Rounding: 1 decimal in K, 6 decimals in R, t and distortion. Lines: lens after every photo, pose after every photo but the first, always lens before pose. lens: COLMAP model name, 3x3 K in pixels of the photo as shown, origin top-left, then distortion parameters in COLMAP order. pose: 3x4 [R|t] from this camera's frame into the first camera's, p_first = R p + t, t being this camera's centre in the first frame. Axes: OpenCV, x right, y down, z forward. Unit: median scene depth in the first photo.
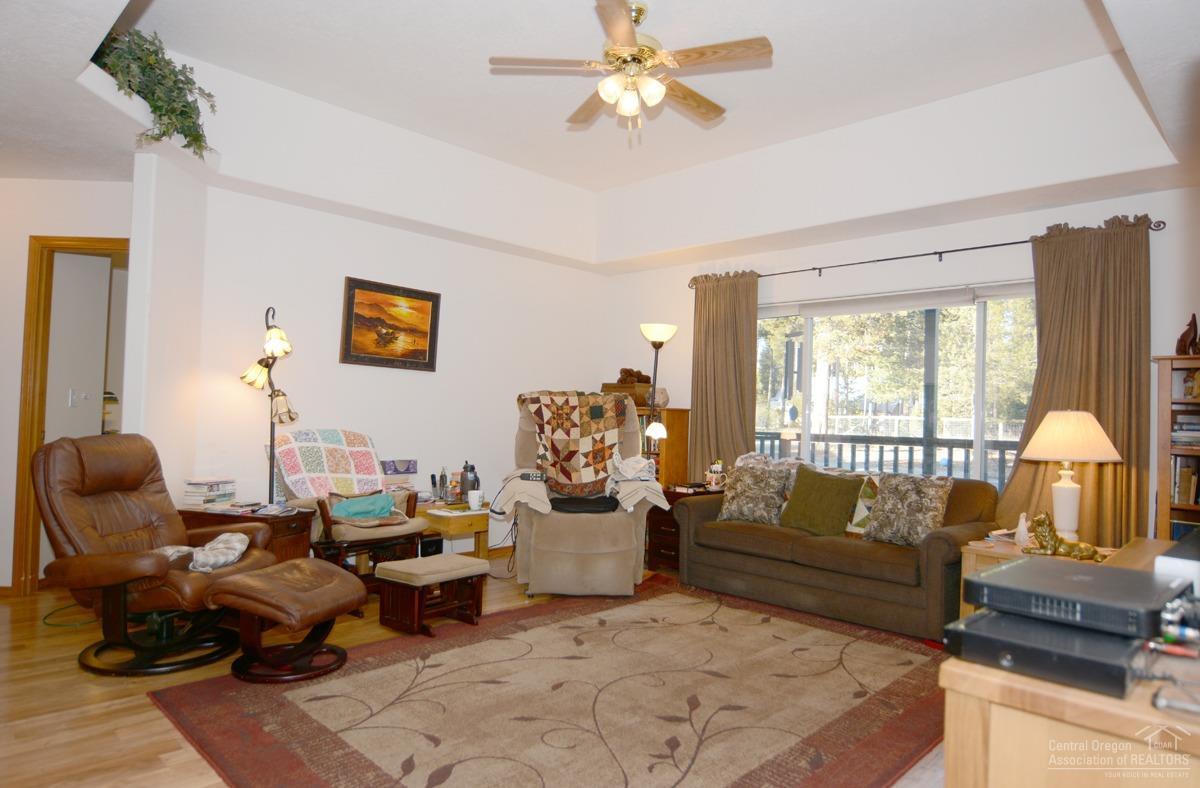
lens RADIAL K [[731.1, 0, 600.0], [0, 731.1, 394.0], [0, 0, 1]] dist [-0.001242, -0.000297]
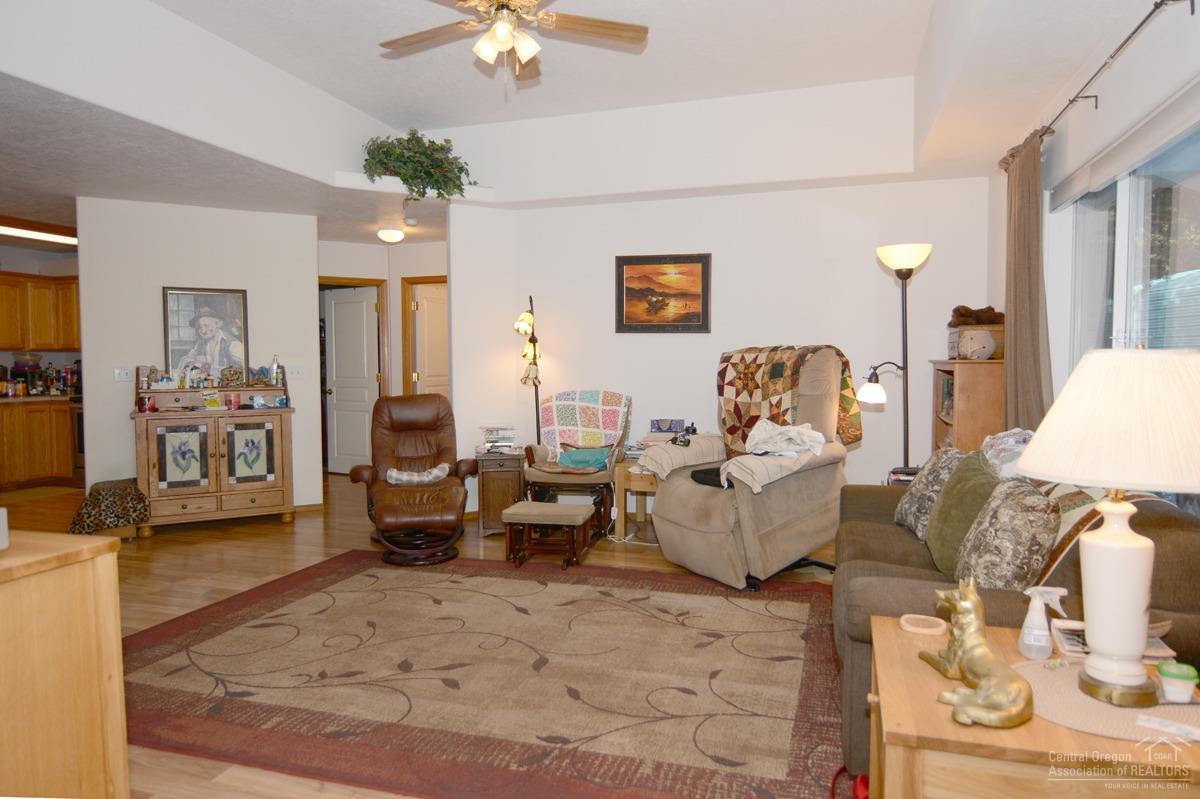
lens RADIAL K [[738.2, 0, 600.0], [0, 738.2, 399.5], [0, 0, 1]] dist [0.001705, -0.000892]
pose [[0.452763, 0.012558, -0.891543, 0.702957], [0.043169, 0.998419, 0.035987, 0.020264], [0.890585, -0.054780, 0.451505, 0.472823]]
